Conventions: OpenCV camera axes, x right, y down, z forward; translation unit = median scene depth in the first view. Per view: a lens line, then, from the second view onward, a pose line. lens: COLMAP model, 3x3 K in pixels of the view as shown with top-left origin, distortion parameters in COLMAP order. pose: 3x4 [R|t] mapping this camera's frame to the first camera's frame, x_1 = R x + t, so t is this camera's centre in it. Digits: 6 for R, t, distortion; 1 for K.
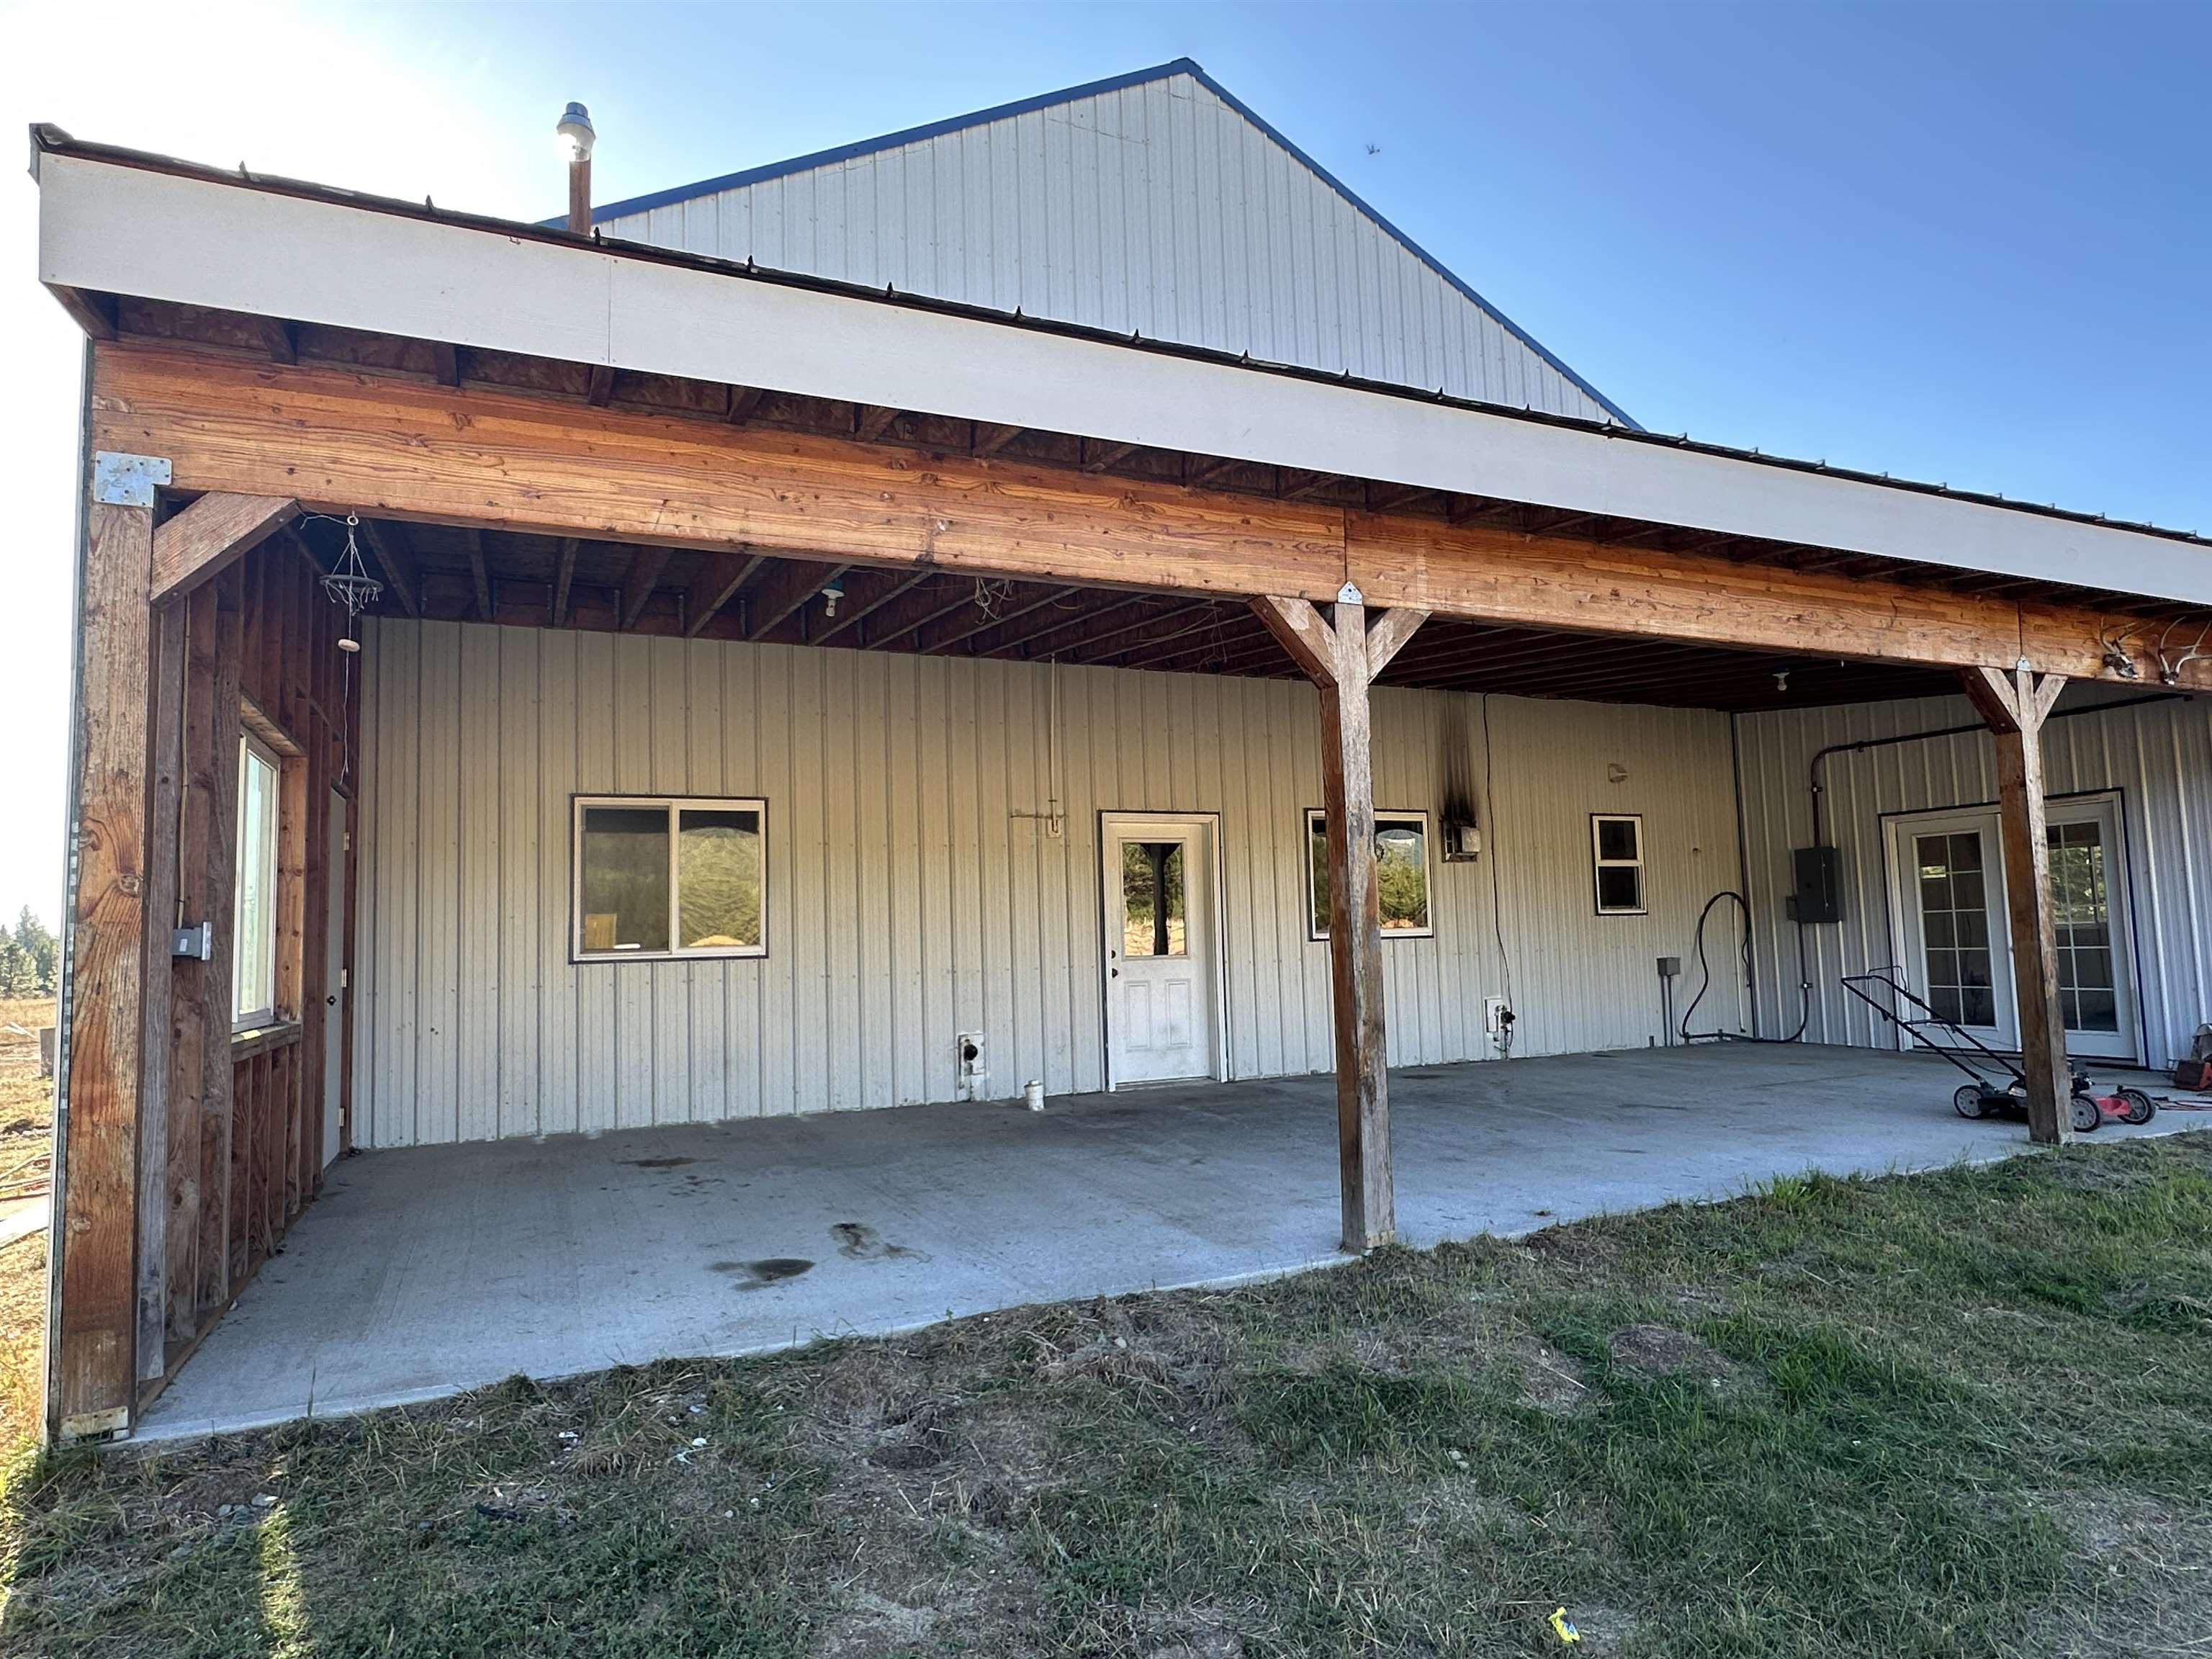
lens RADIAL K [[1266.5, 0, 1106.0], [0, 1266.5, 829.5], [0, 0, 1]] dist [-0.000060, -0.000546]
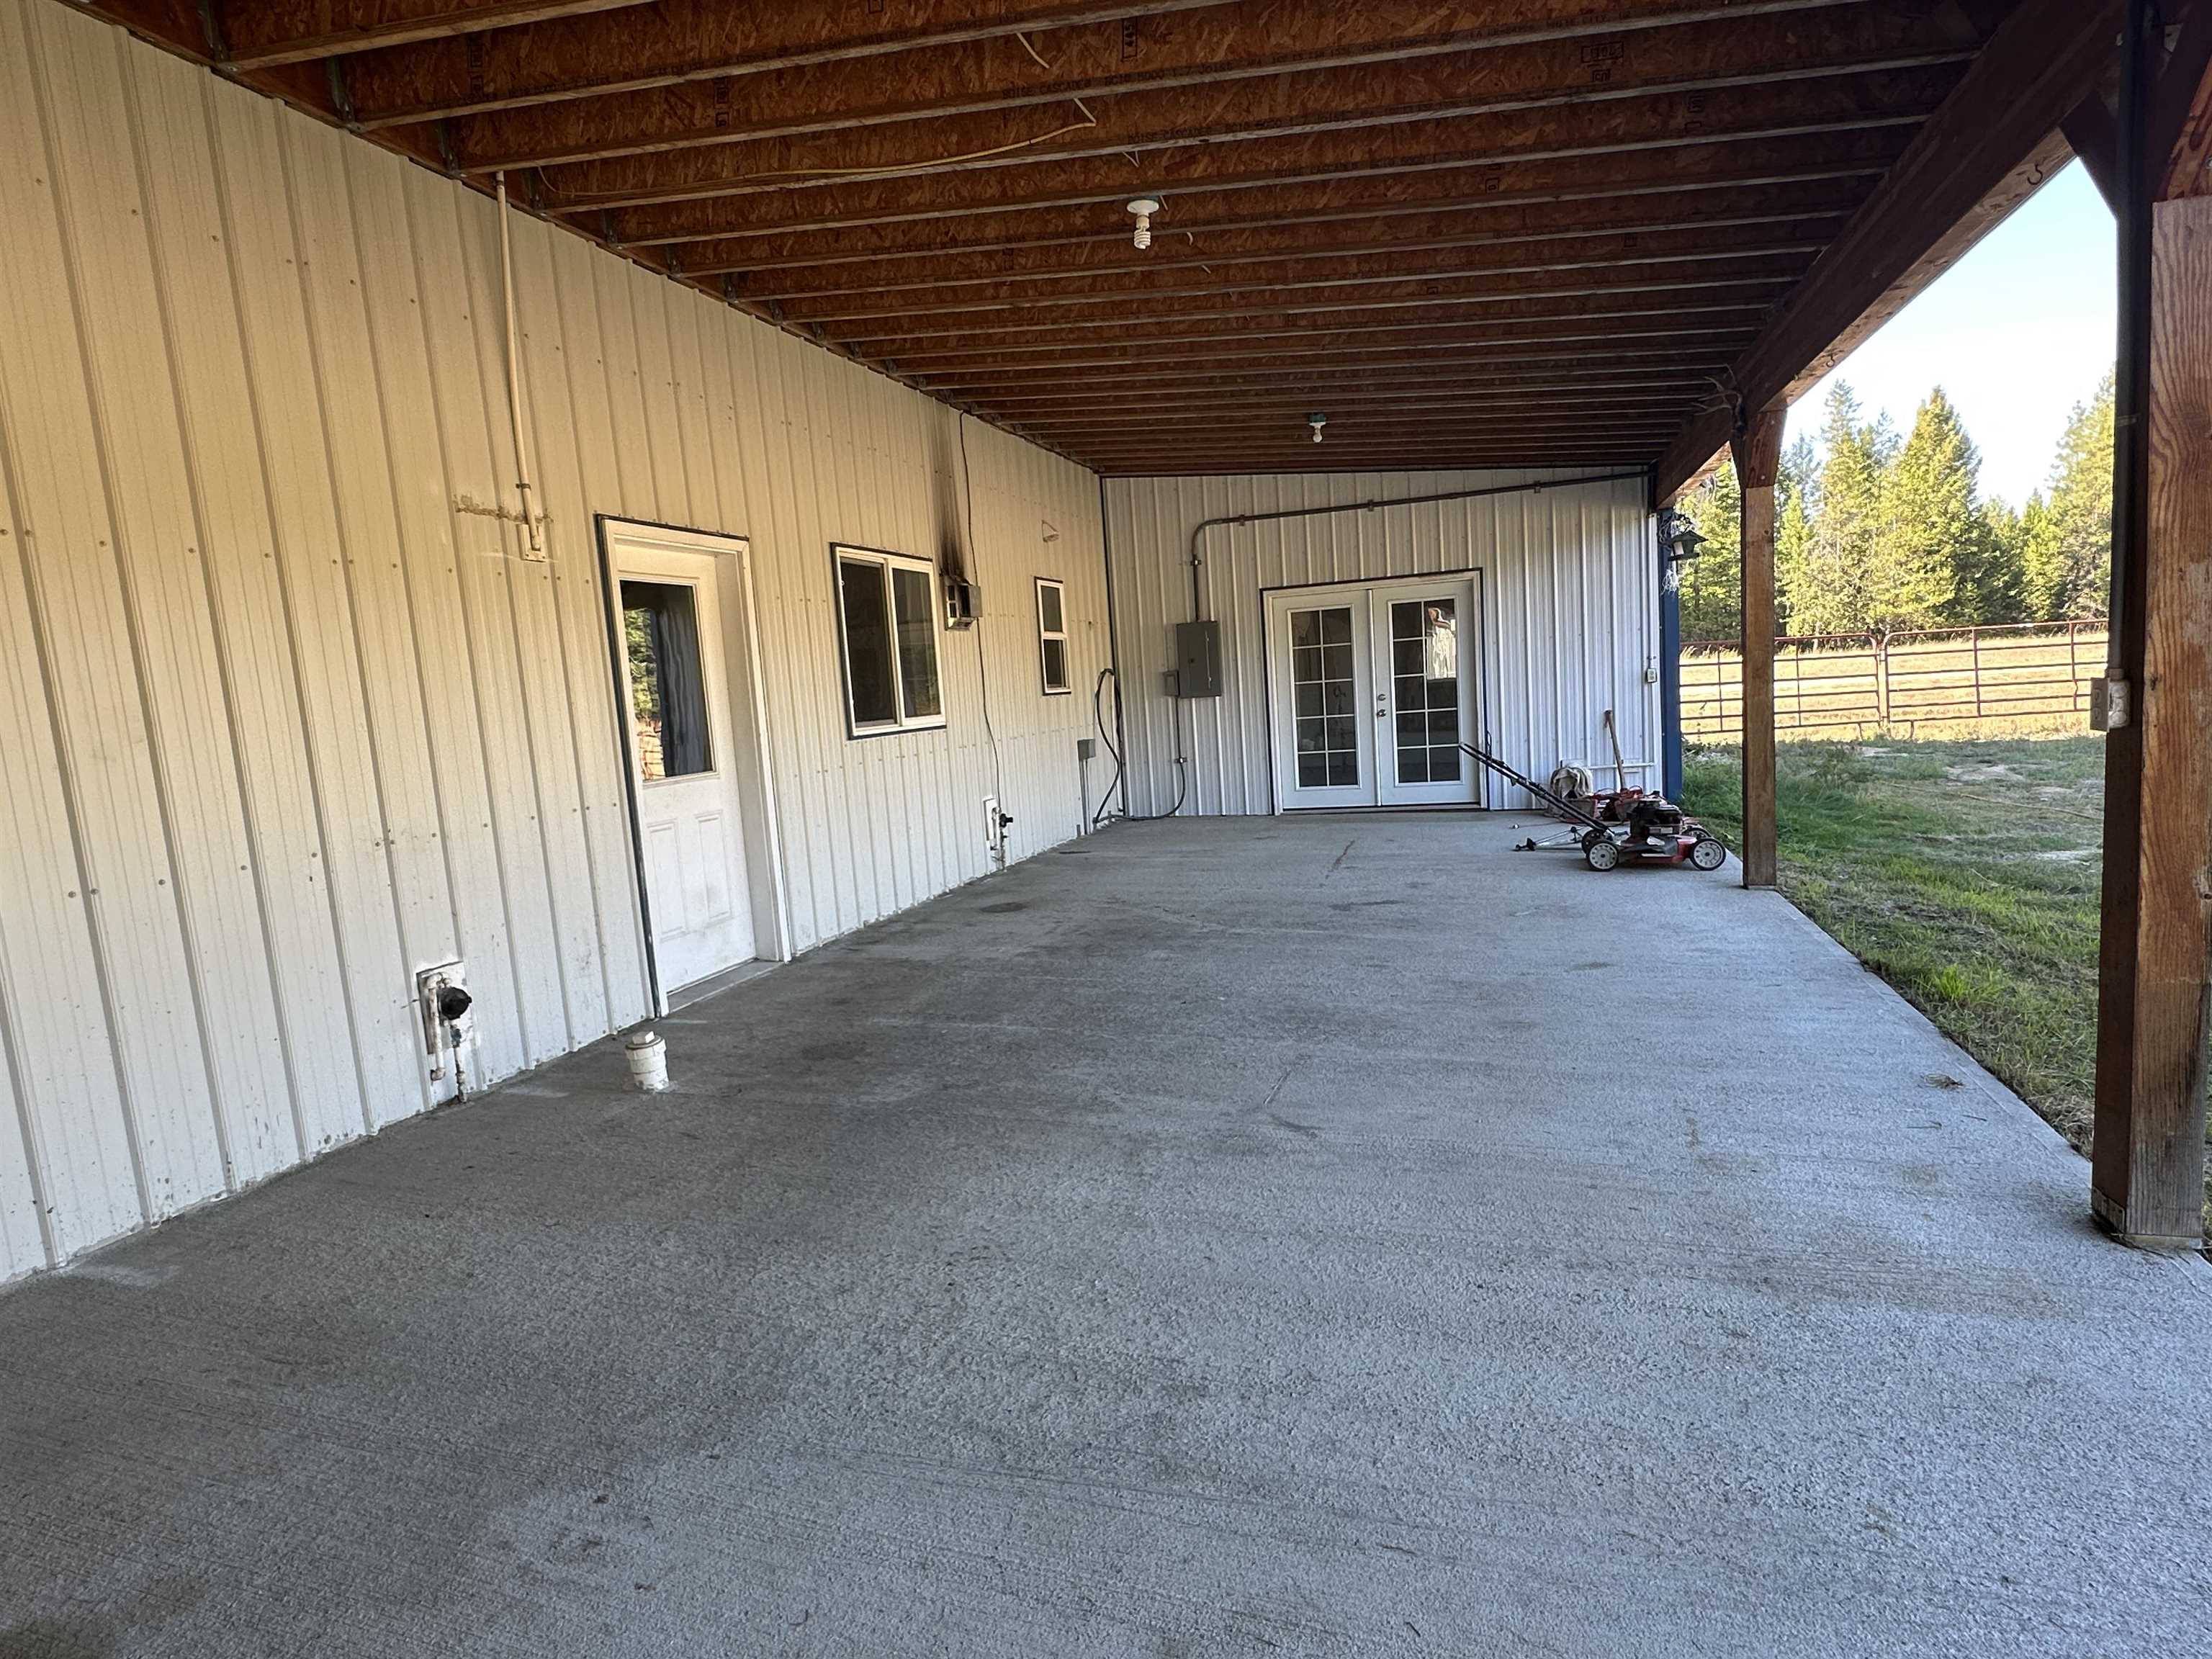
lens RADIAL K [[1213.2, 0, 1106.0], [0, 1213.2, 829.5], [0, 0, 1]] dist [0.004284, 0.000865]
pose [[0.688134, -0.104883, 0.717963, -0.229237], [-0.014345, 0.987338, 0.157983, 0.030663], [-0.725441, -0.119012, 0.677916, 0.455478]]
